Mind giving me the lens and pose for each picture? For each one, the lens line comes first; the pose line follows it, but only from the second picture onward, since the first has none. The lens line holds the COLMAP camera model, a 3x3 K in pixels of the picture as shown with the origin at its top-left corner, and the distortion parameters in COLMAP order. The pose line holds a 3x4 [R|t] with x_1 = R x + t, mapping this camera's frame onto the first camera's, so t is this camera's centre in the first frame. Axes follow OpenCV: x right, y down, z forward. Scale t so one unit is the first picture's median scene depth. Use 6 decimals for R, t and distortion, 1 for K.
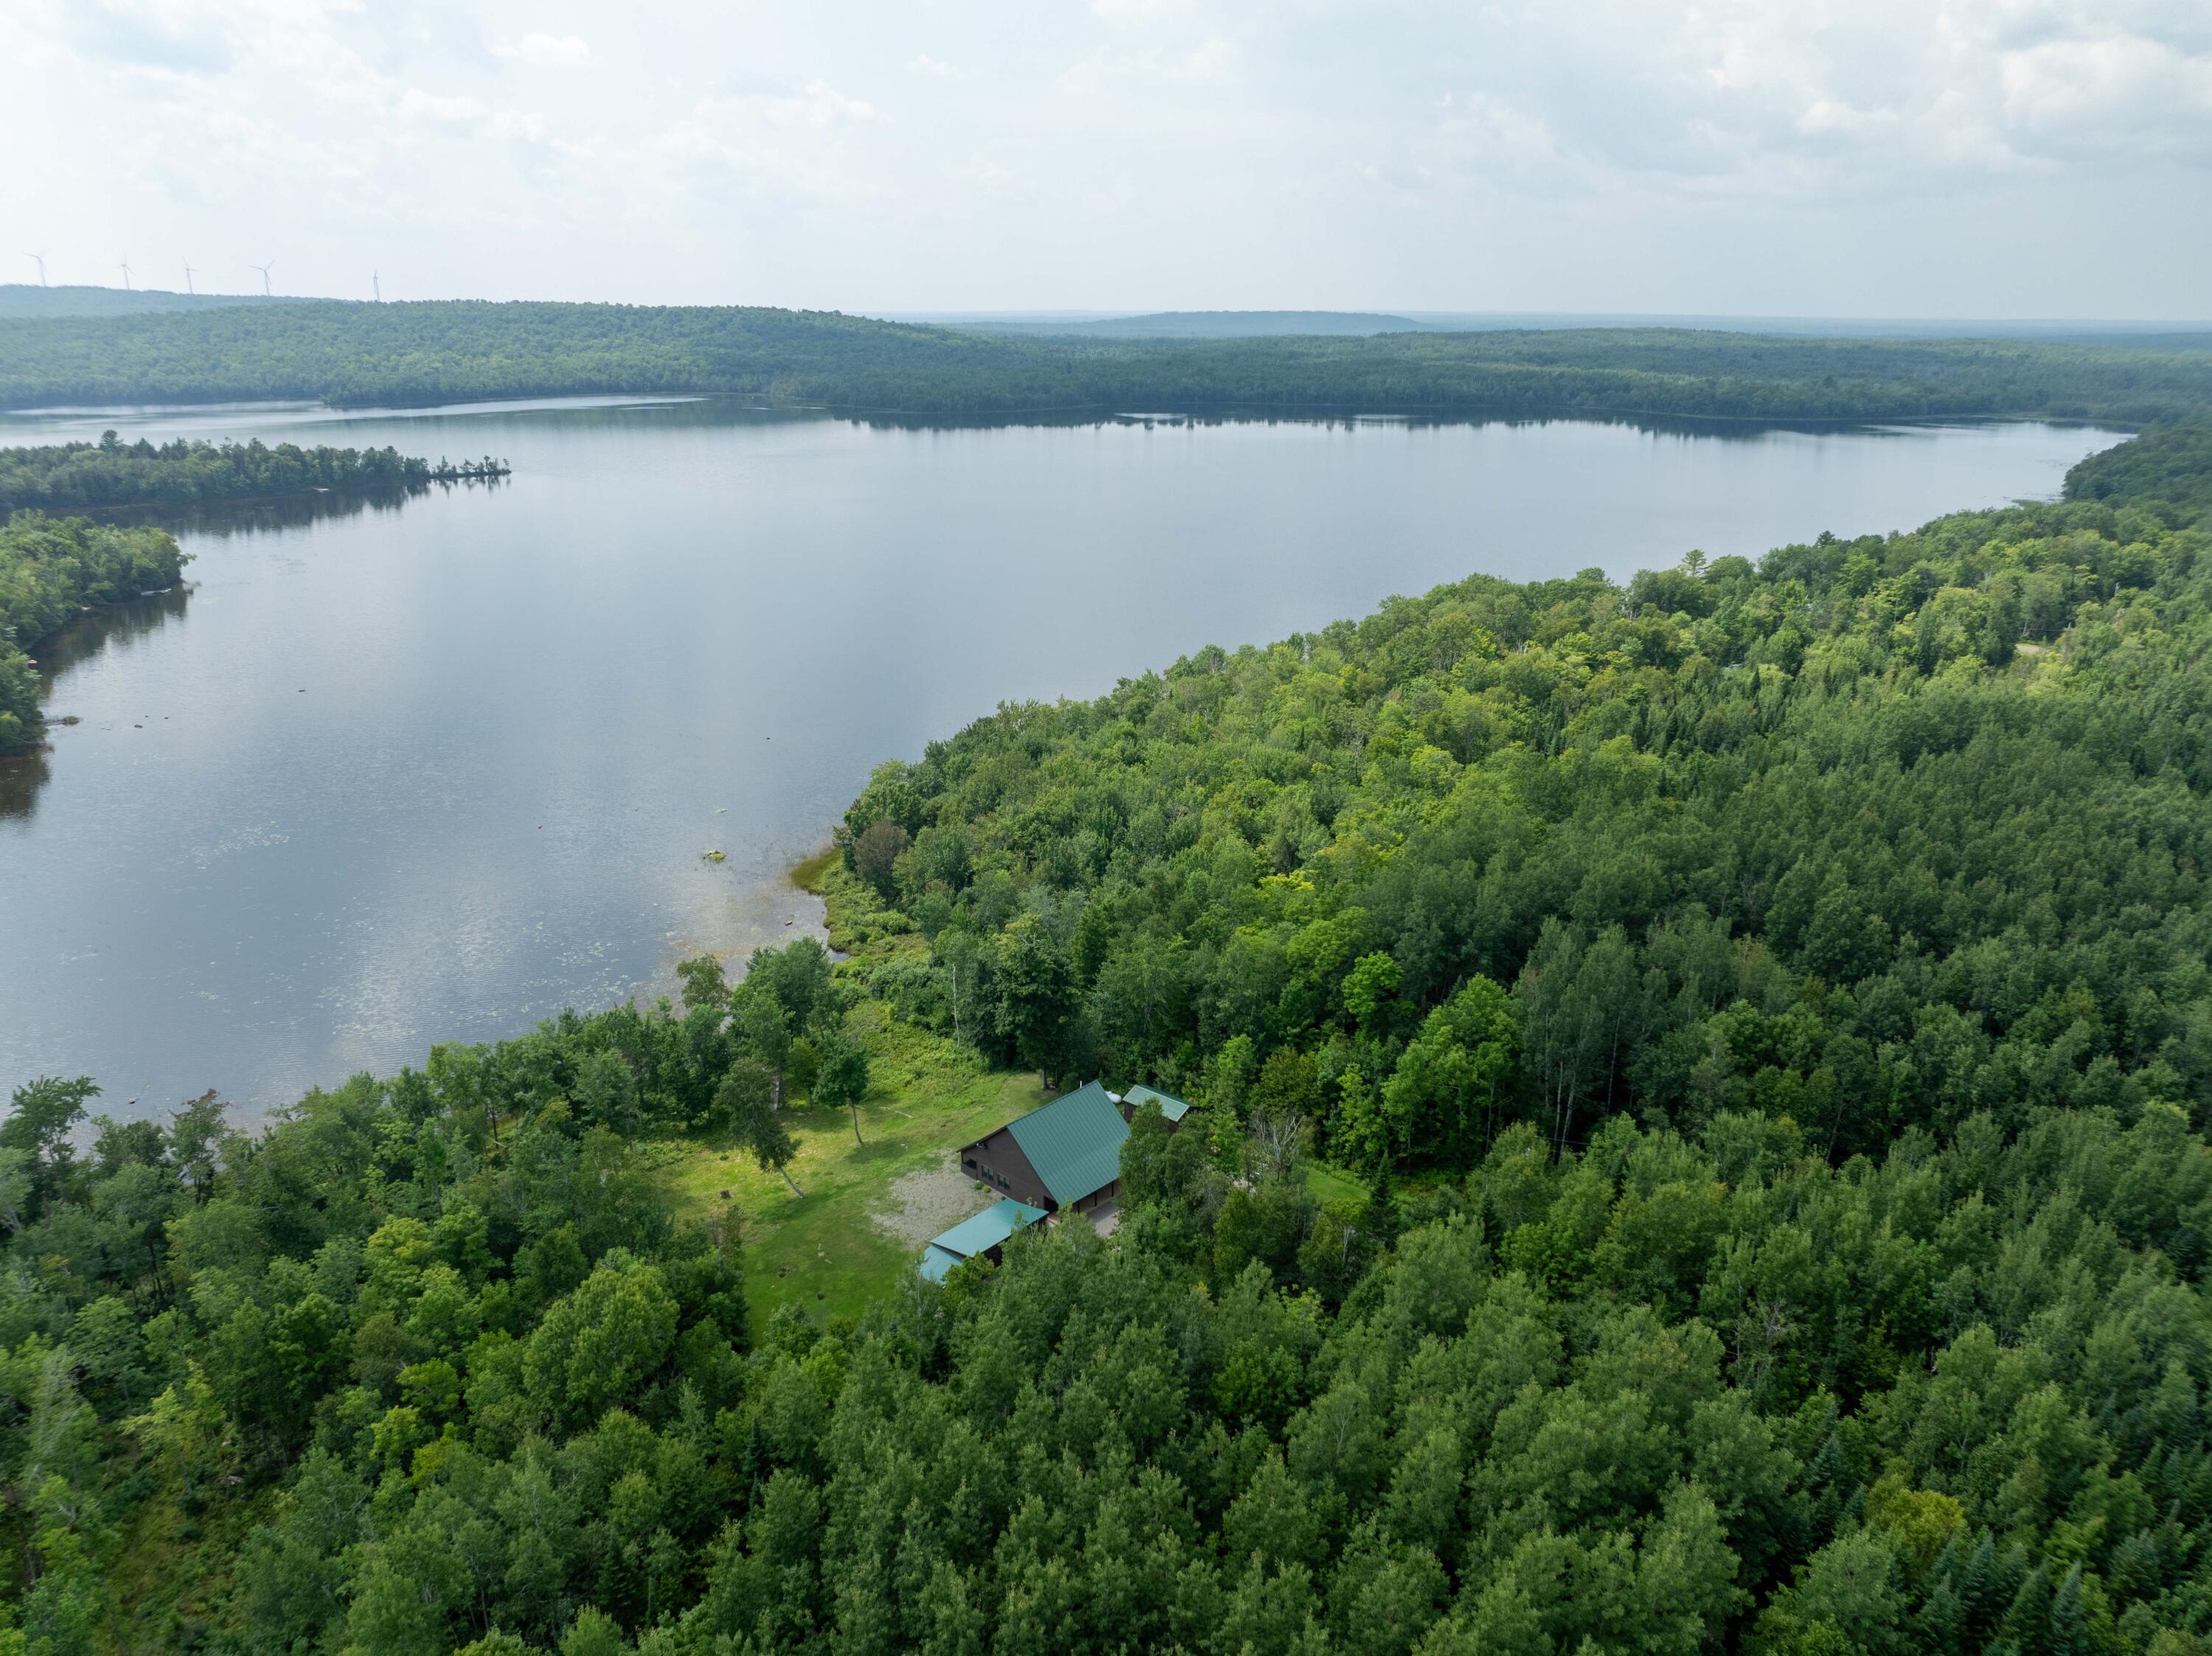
lens RADIAL K [[1559.8, 0, 1106.0], [0, 1559.8, 828.0], [0, 0, 1]] dist [0.002115, -0.077193]
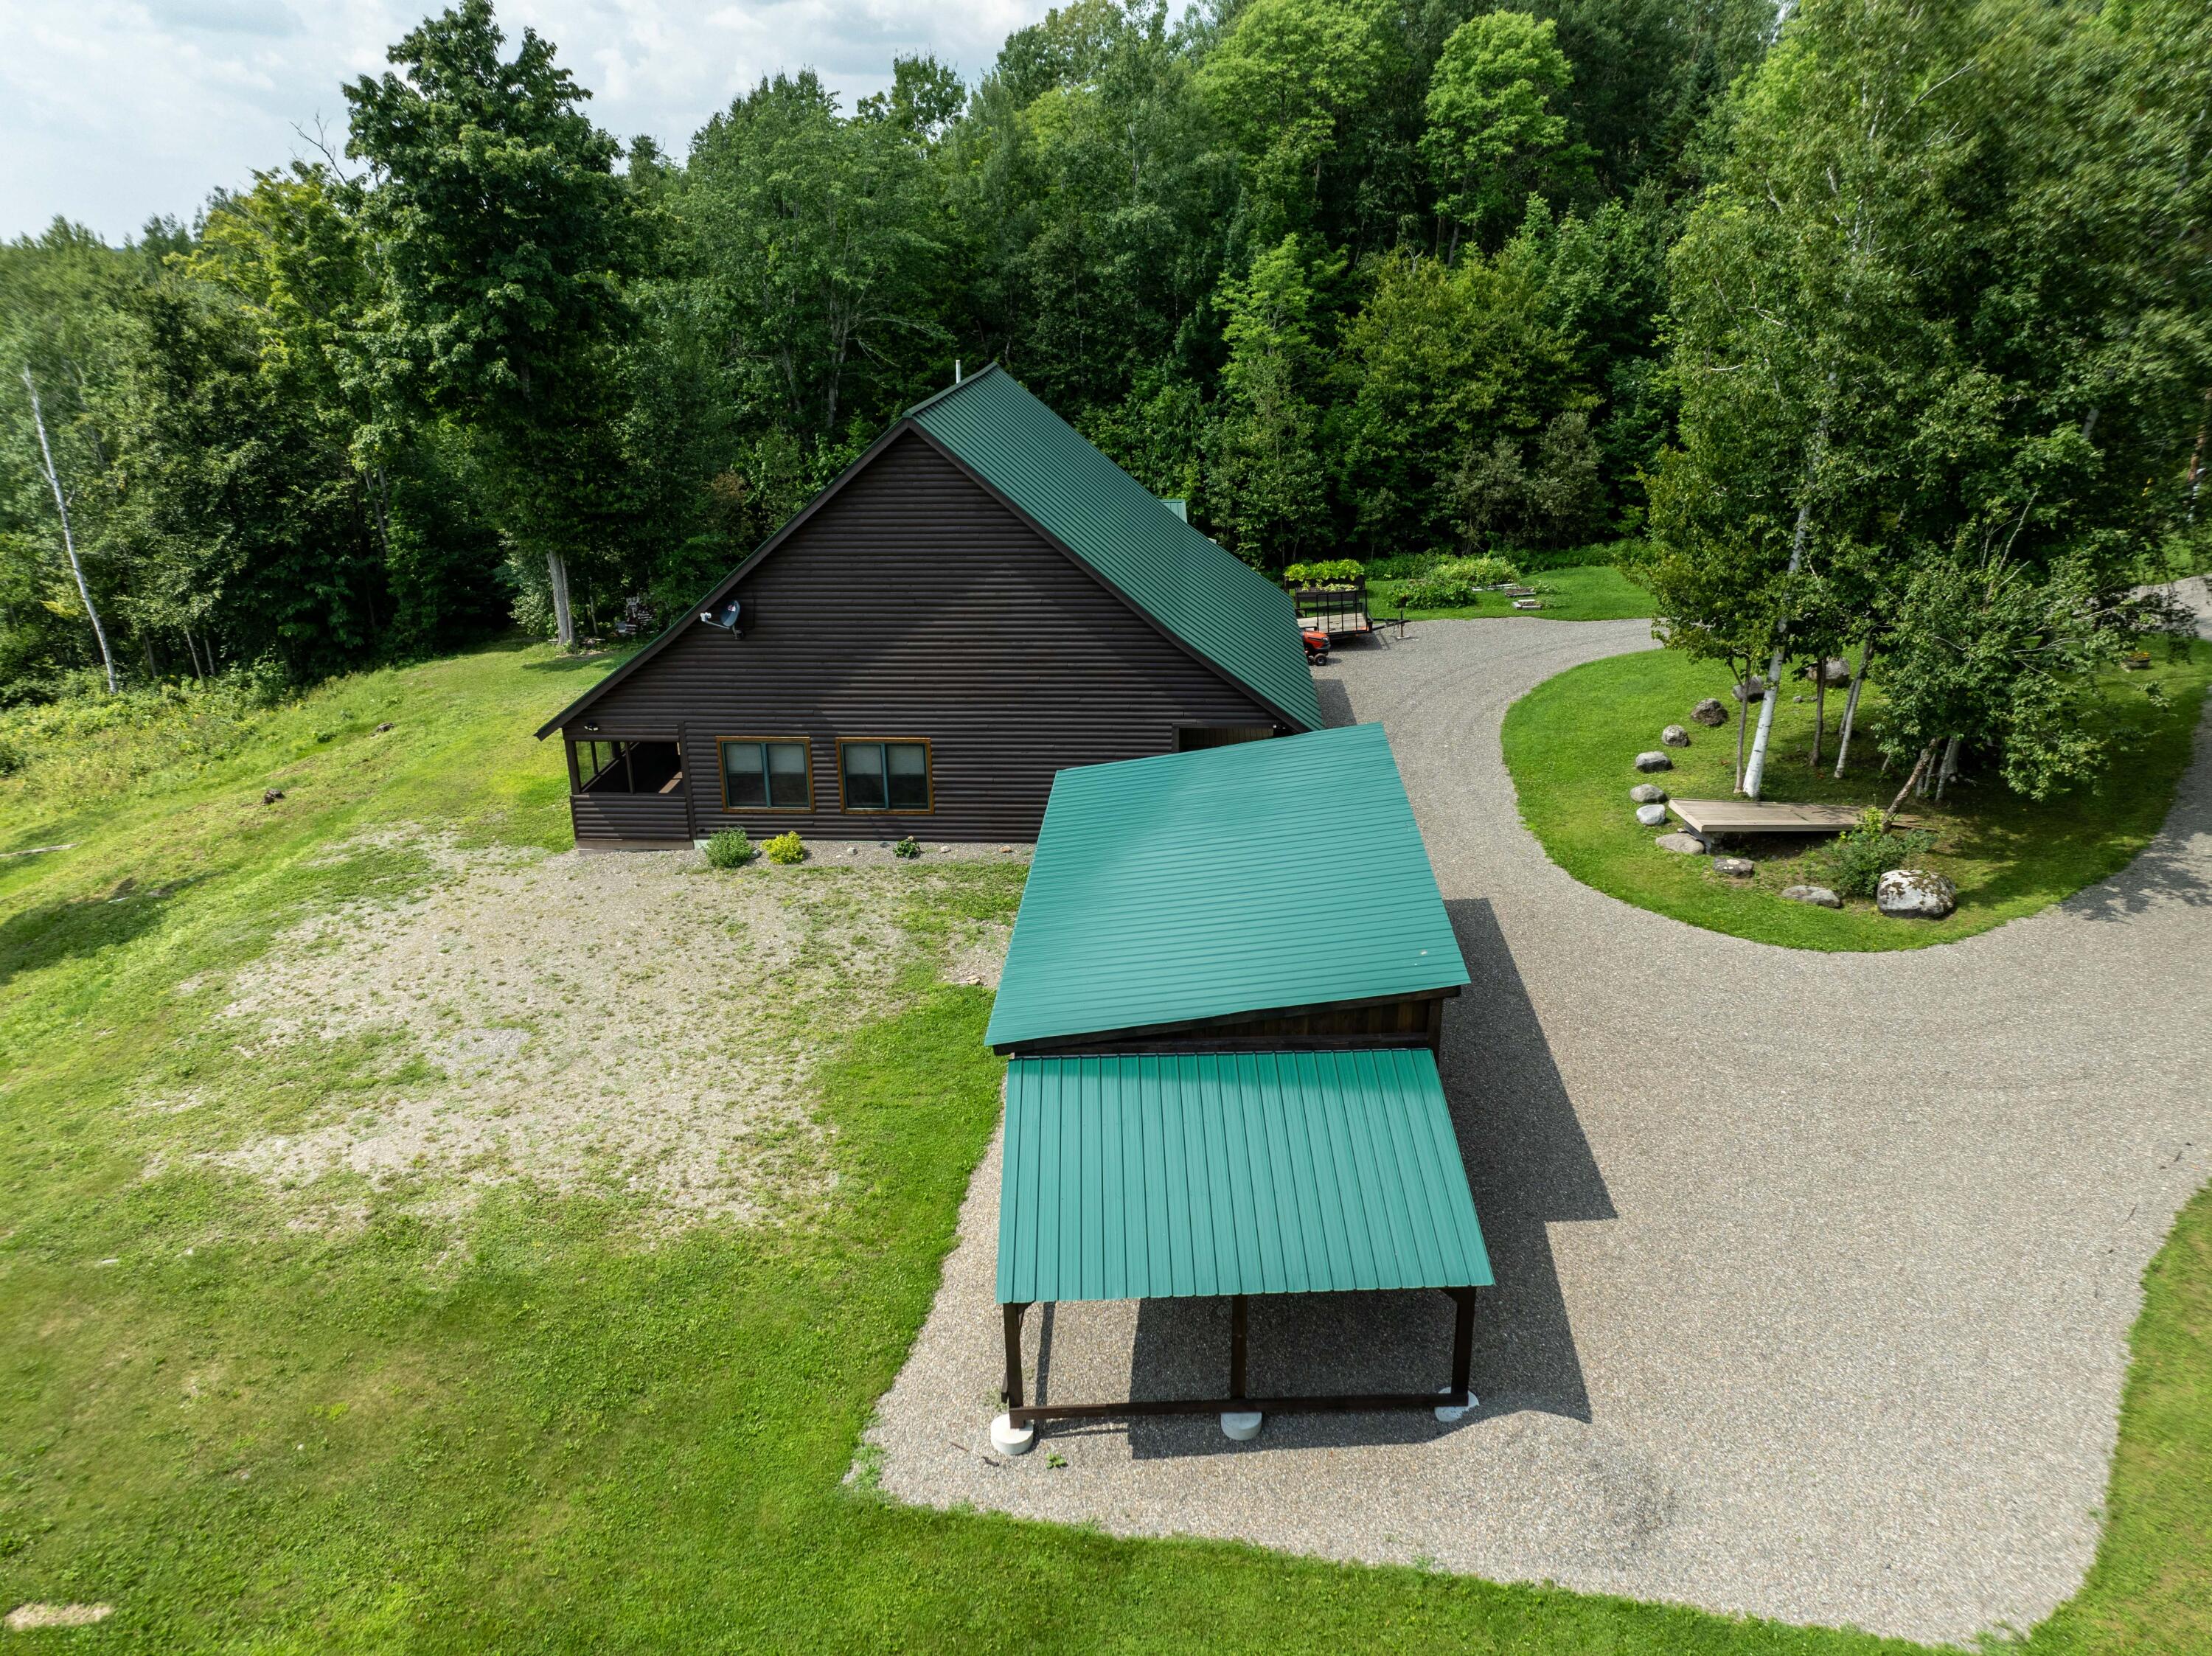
lens RADIAL K [[1560.0, 0, 1106.0], [0, 1560.0, 828.0], [0, 0, 1]] dist [-0.032692, -0.000396]
pose [[0.763014, -0.236524, 0.601553, -0.145121], [0.219466, 0.970159, 0.103084, 0.193859], [-0.607984, 0.053365, 0.792154, 0.730455]]
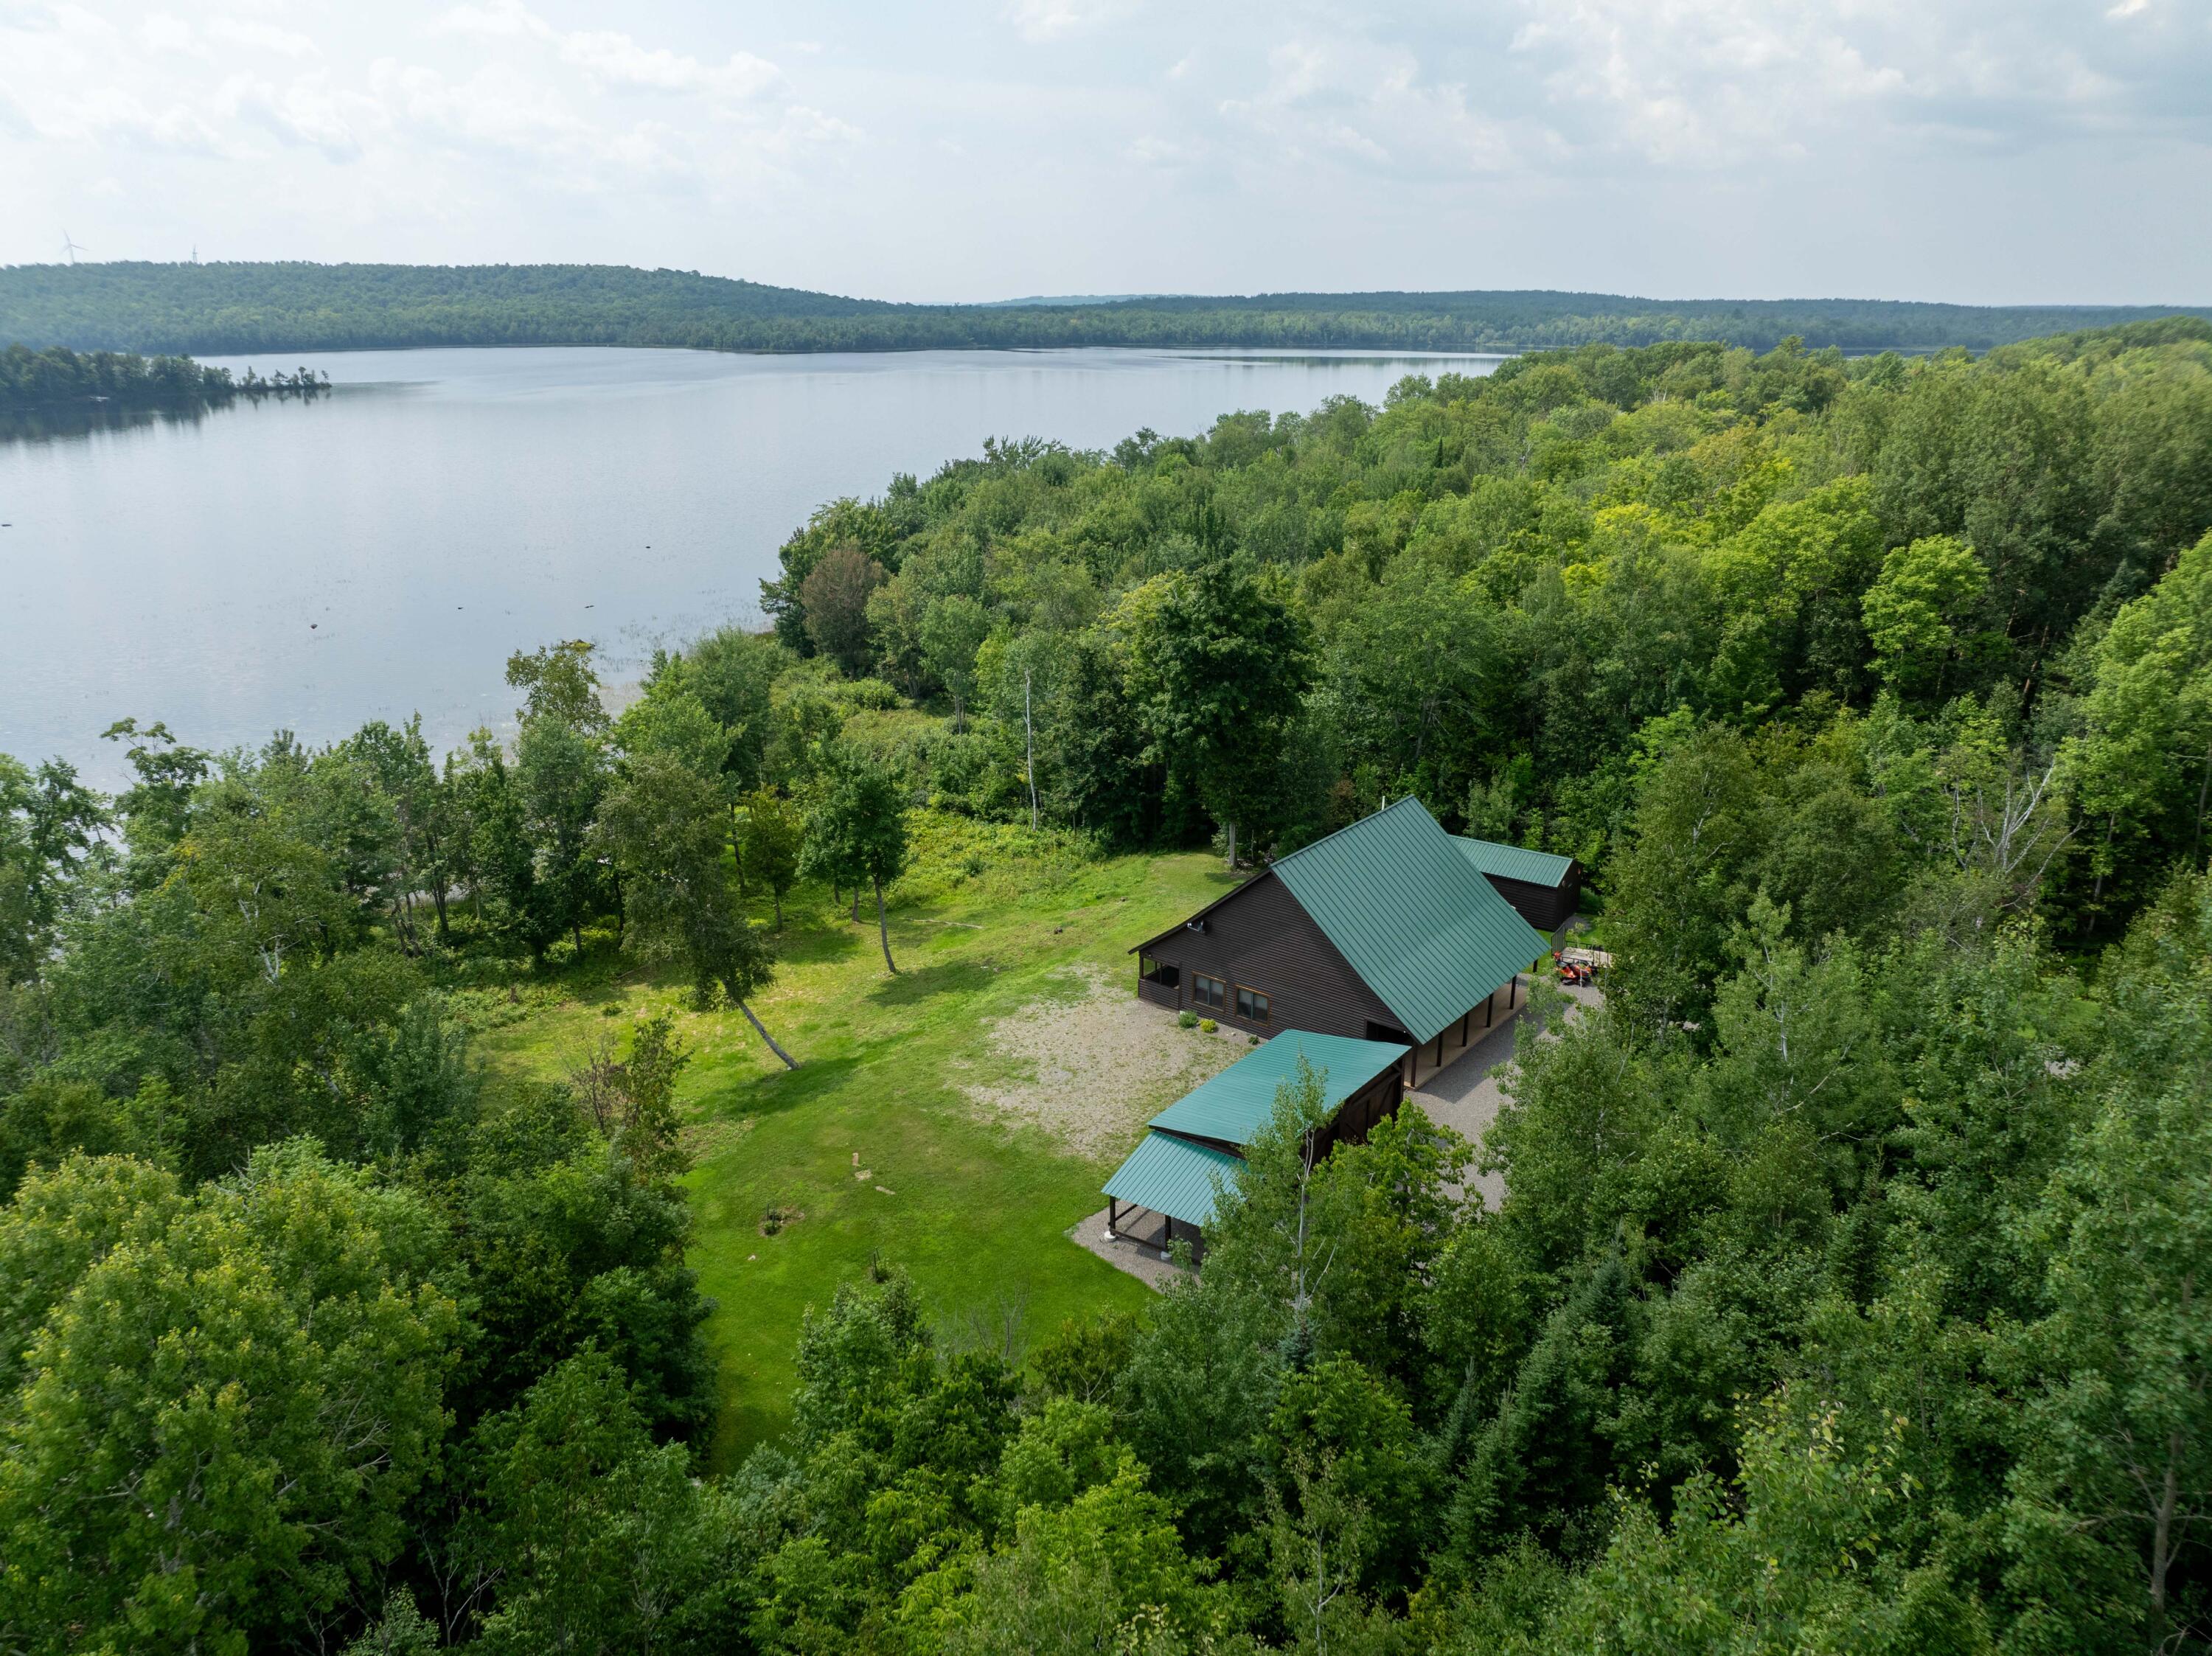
lens RADIAL K [[1560.0, 0, 1106.0], [0, 1560.0, 828.0], [0, 0, 1]] dist [-0.032692, -0.000396]
pose [[0.996287, -0.031620, 0.080080, -0.125142], [0.031538, 0.999500, 0.002289, 0.153564], [-0.080112, 0.000245, 0.996786, 0.492000]]
